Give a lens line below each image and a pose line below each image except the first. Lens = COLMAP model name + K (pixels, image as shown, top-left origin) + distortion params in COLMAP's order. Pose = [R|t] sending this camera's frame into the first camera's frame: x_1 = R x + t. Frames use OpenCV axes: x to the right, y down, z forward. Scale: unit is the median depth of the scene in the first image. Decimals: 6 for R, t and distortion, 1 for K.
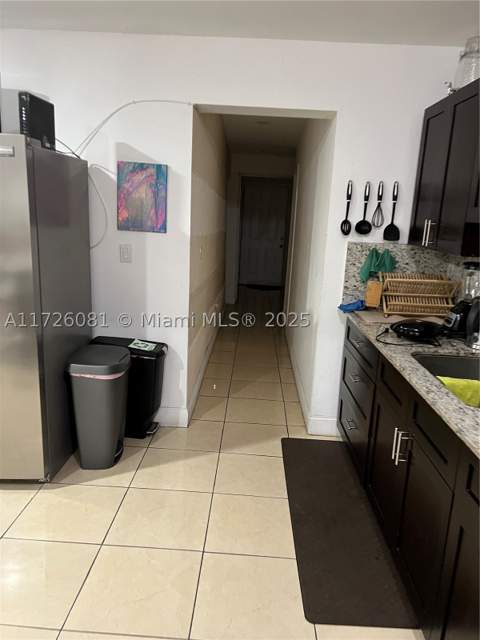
lens RADIAL K [[476.5, 0, 250.7], [0, 476.5, 319.1], [0, 0, 1]] dist [0.049212, -0.000364]
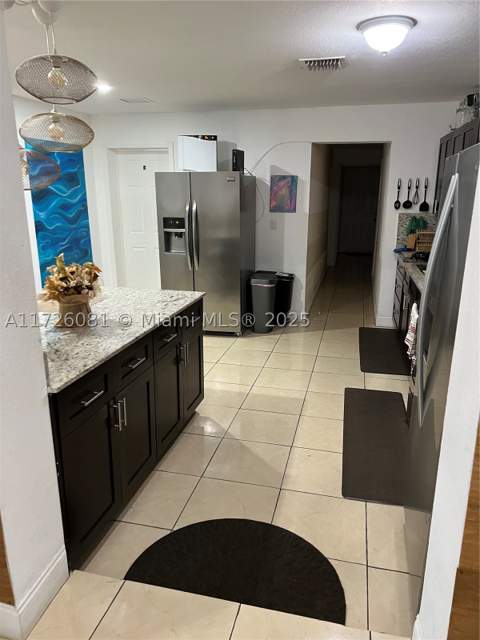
lens RADIAL K [[480.5, 0, 240.0], [0, 480.5, 320.0], [0, 0, 1]] dist [0.051458, -0.070858]
pose [[0.973639, 0.011745, -0.227794, 0.043937], [-0.002829, 0.999218, 0.039427, 0.166387], [0.228079, -0.037744, 0.972911, -0.897724]]
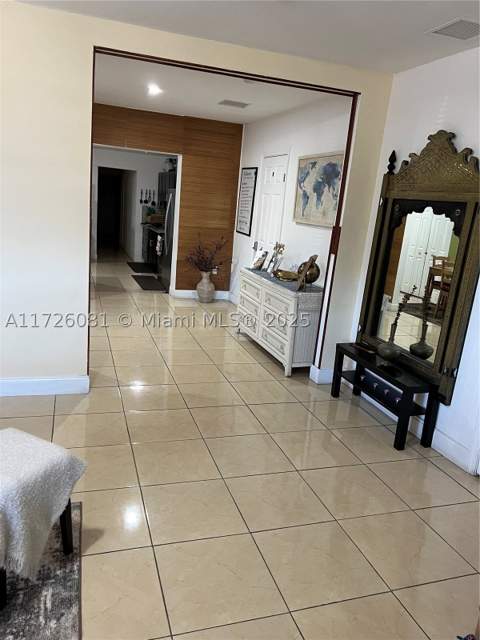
lens RADIAL K [[480.5, 0, 240.0], [0, 480.5, 320.0], [0, 0, 1]] dist [0.051458, -0.070858]
pose [[0.943130, -0.048797, 0.328823, -0.357730], [0.035277, 0.998274, 0.046960, 0.581858], [-0.330547, -0.032689, 0.943223, -2.834248]]
